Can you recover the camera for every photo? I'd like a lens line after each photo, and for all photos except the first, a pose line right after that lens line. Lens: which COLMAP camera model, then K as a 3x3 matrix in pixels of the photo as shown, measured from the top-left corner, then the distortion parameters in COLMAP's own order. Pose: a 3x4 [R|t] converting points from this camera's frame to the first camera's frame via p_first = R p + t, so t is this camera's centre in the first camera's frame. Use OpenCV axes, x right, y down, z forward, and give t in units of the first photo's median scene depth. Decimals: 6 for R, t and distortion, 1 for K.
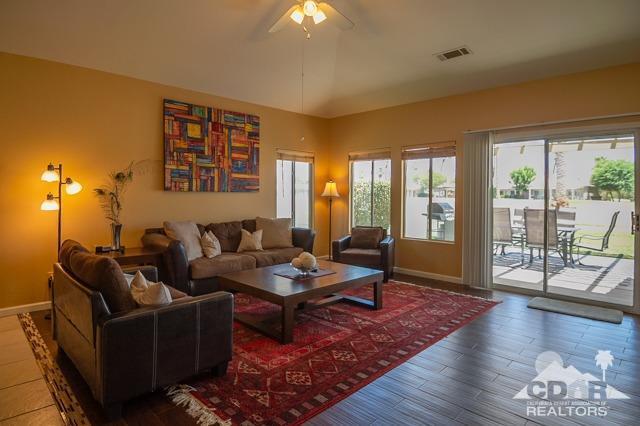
lens RADIAL K [[346.3, 0, 308.0], [0, 346.3, 197.3], [0, 0, 1]] dist [-0.005455, -0.001614]
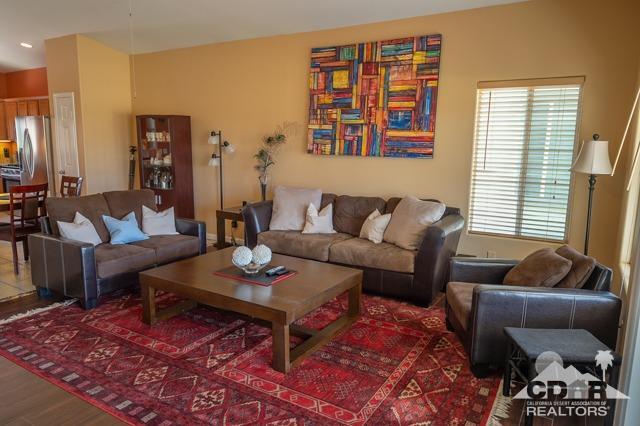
lens RADIAL K [[430.9, 0, 321.2], [0, 430.9, 213.6], [0, 0, 1]] dist [0.014341, -0.003074]
pose [[0.270515, 0.159170, -0.949467, 0.656779], [-0.022807, 0.987020, 0.158967, -0.040770], [0.962446, -0.021348, 0.270634, 0.661376]]
